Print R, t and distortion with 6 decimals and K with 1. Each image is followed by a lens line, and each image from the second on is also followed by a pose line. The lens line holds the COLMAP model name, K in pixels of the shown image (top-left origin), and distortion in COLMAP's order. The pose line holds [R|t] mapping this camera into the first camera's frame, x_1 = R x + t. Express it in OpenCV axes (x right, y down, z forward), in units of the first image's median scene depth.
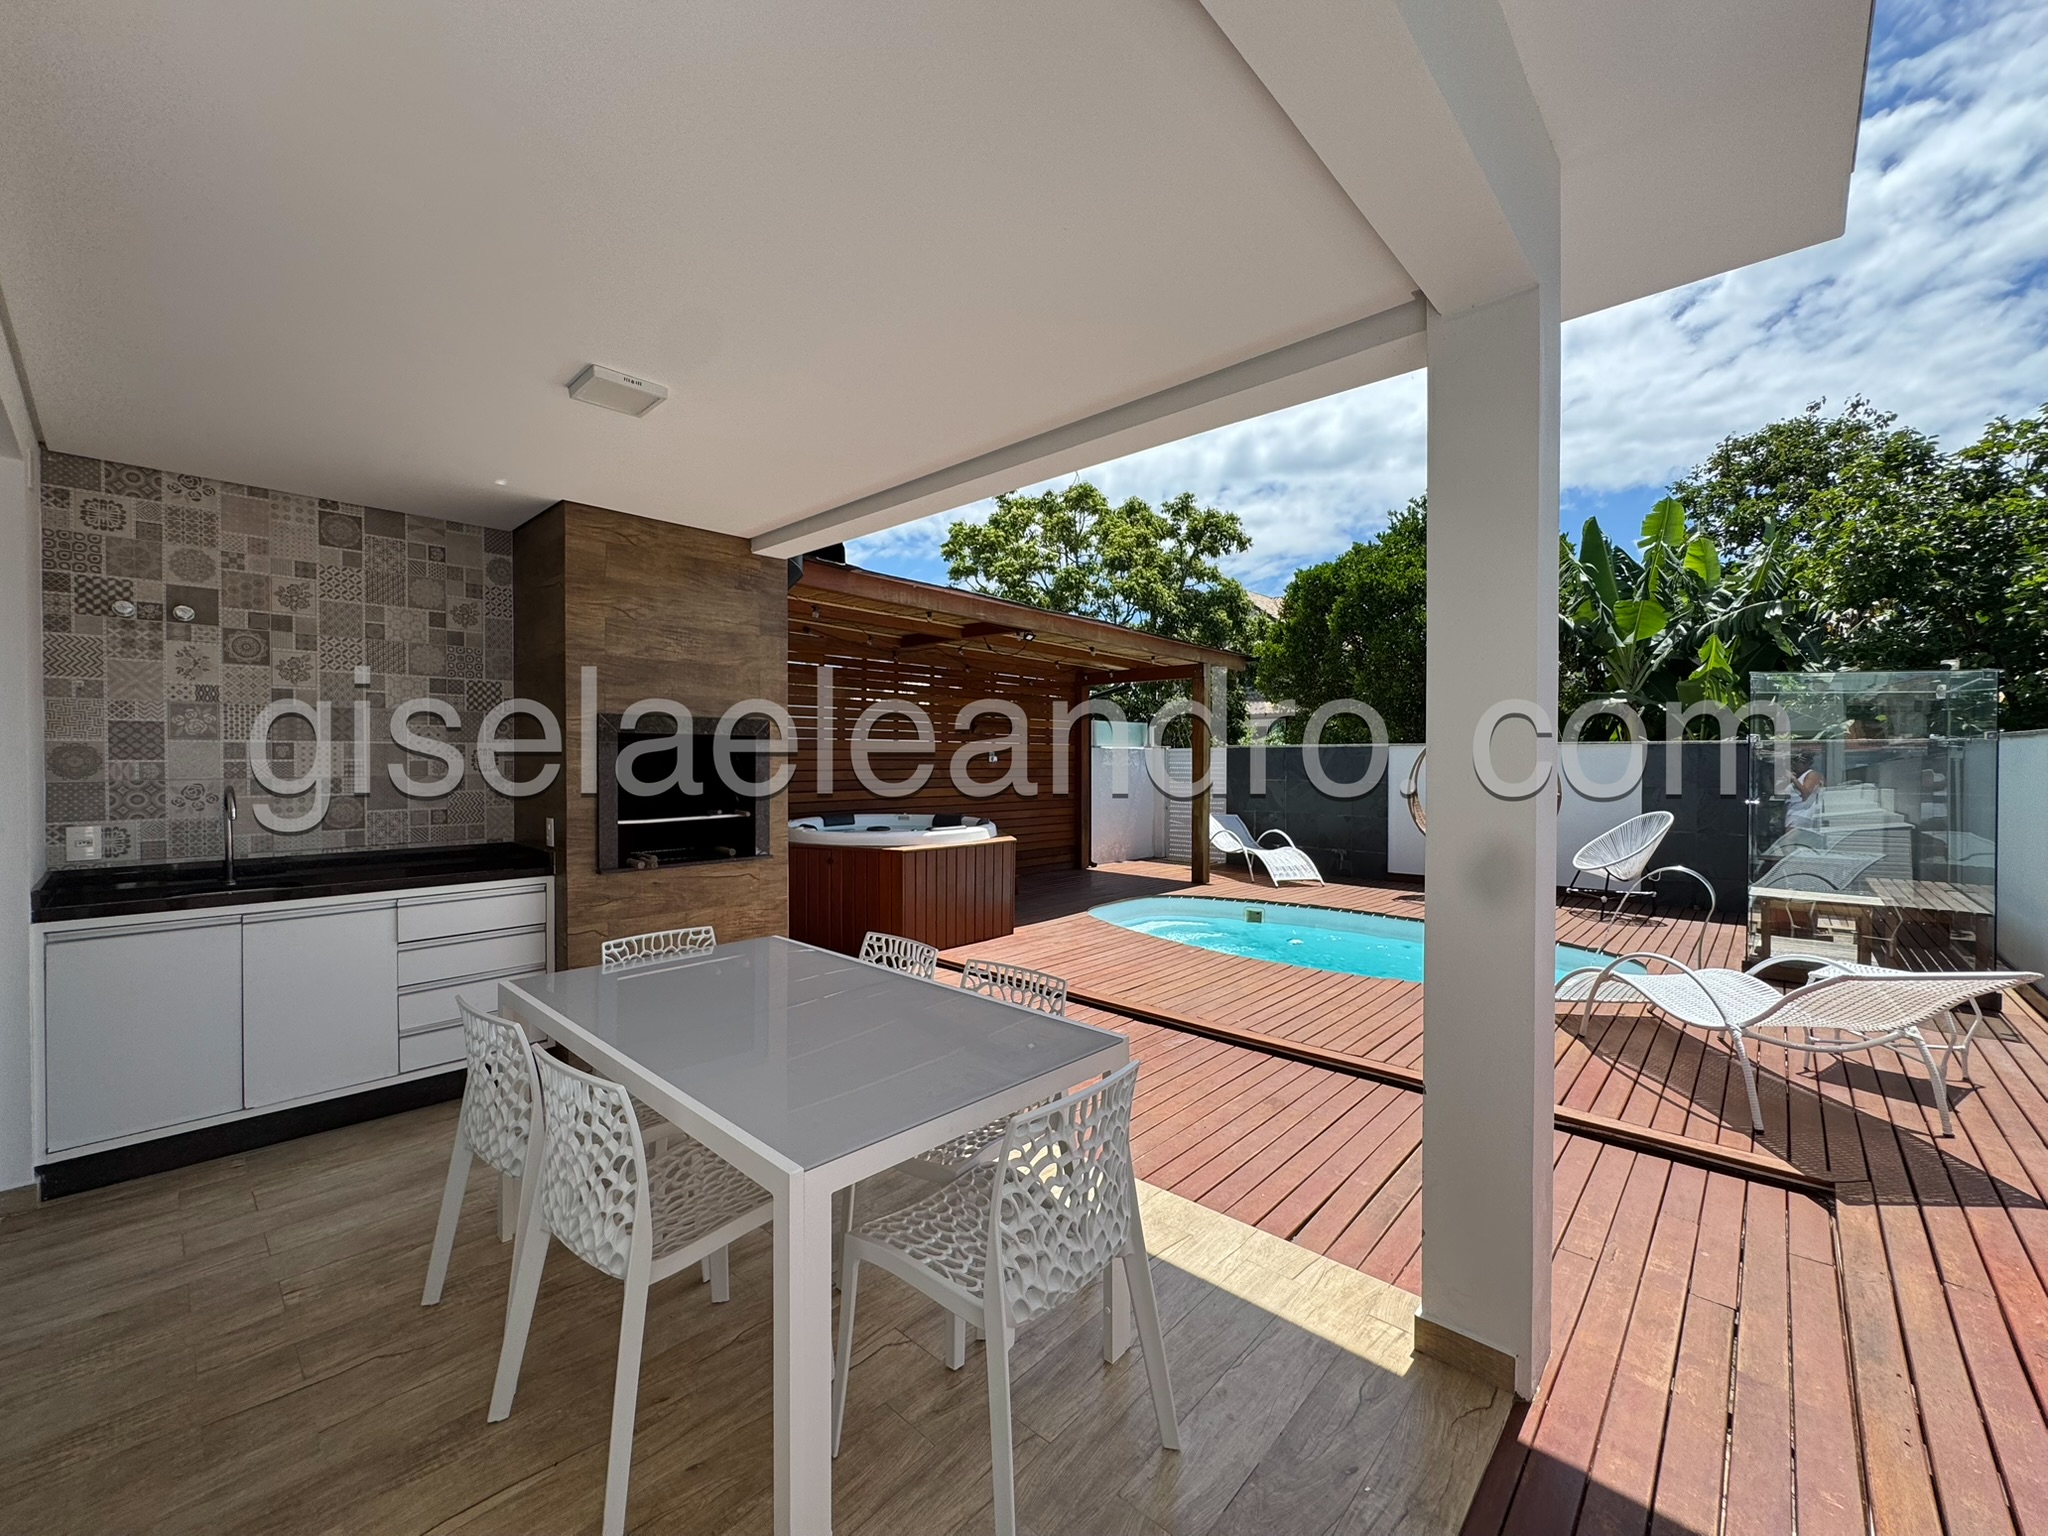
lens RADIAL K [[814.6, 0, 1022.4], [0, 814.6, 764.3], [0, 0, 1]] dist [-0.001509, -0.000417]
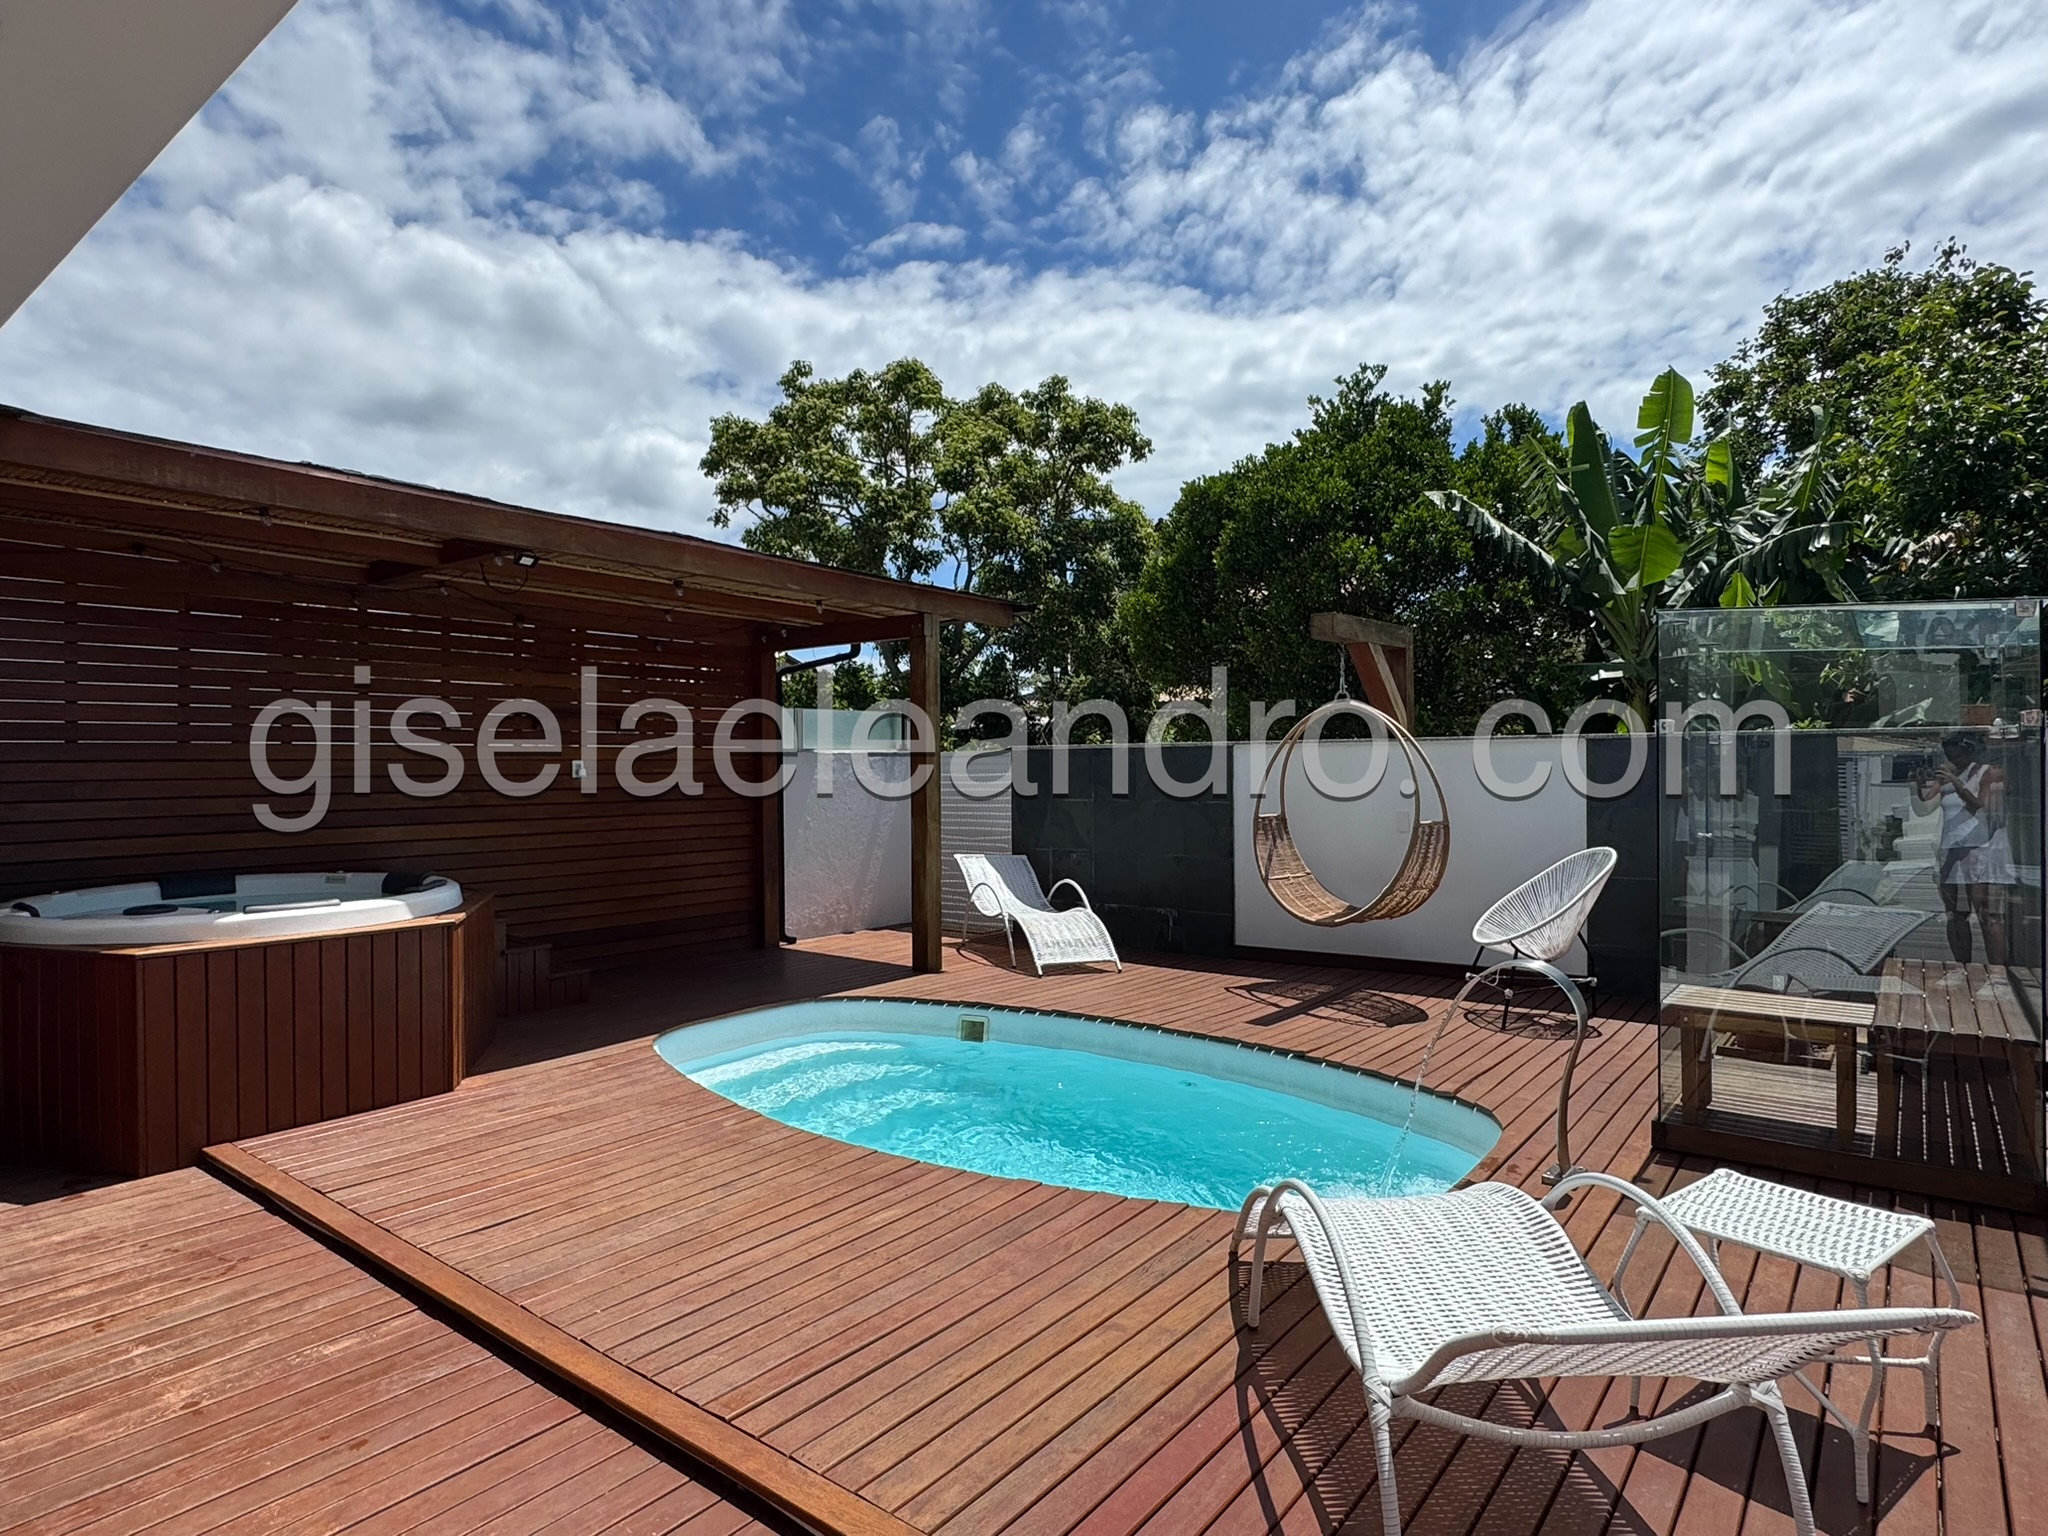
lens RADIAL K [[1125.7, 0, 1024.0], [0, 1125.7, 768.0], [0, 0, 1]] dist [-0.001113, 0.002261]
pose [[0.996723, -0.012110, 0.079981, 0.166488], [0.012498, 0.999912, -0.004361, -0.001898], [-0.079921, 0.005347, 0.996787, 0.108072]]
